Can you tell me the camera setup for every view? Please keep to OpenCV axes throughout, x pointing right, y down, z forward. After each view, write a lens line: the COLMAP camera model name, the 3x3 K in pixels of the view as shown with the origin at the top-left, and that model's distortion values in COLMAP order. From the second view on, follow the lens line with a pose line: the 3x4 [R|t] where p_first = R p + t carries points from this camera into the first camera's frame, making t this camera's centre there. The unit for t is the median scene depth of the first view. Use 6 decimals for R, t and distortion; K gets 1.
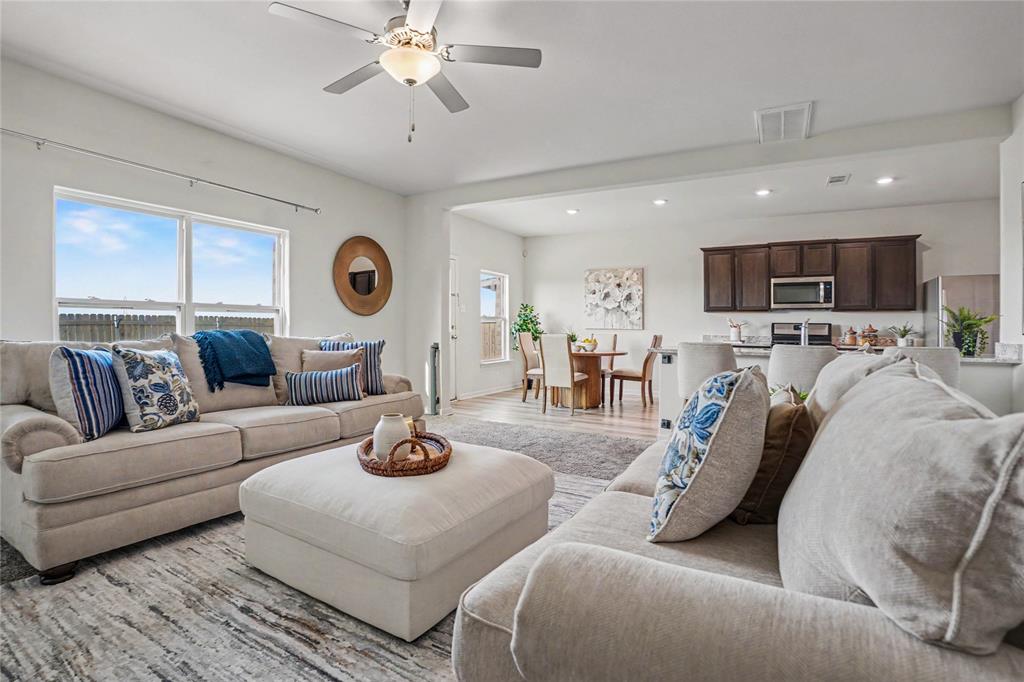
lens RADIAL K [[494.4, 0, 506.0], [0, 494.4, 328.2], [0, 0, 1]] dist [-0.061892, 0.000328]
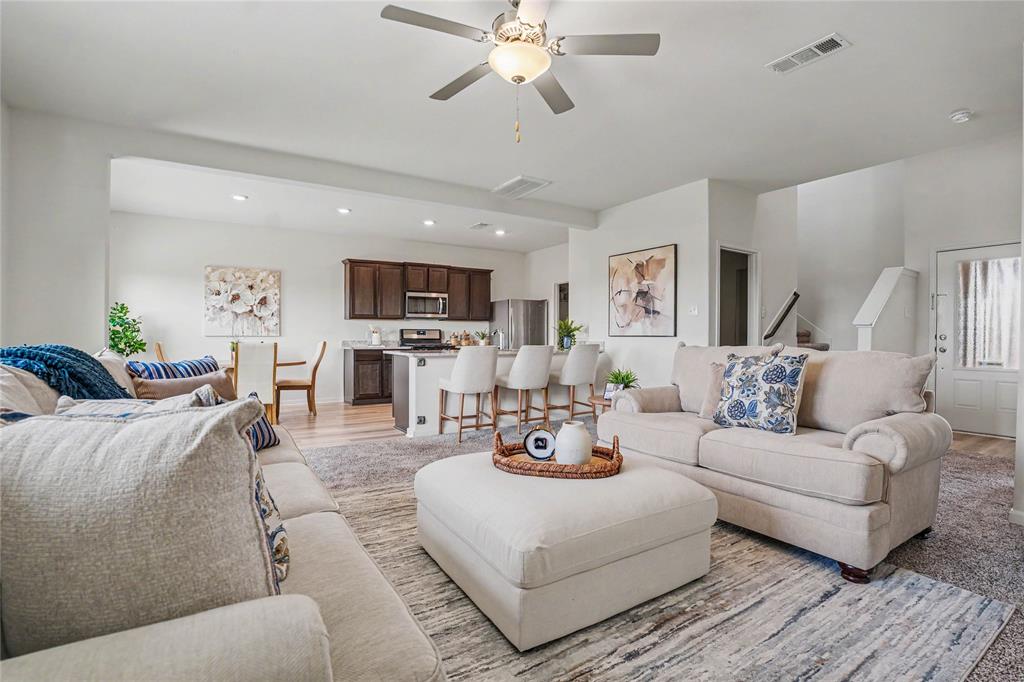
lens RADIAL K [[494.4, 0, 506.0], [0, 494.4, 328.2], [0, 0, 1]] dist [-0.061892, 0.000328]
pose [[0.440978, 0.000121, 0.897518, -0.439300], [0.008884, 0.999950, -0.004500, -0.005590], [-0.897474, 0.009958, 0.440955, 0.244210]]
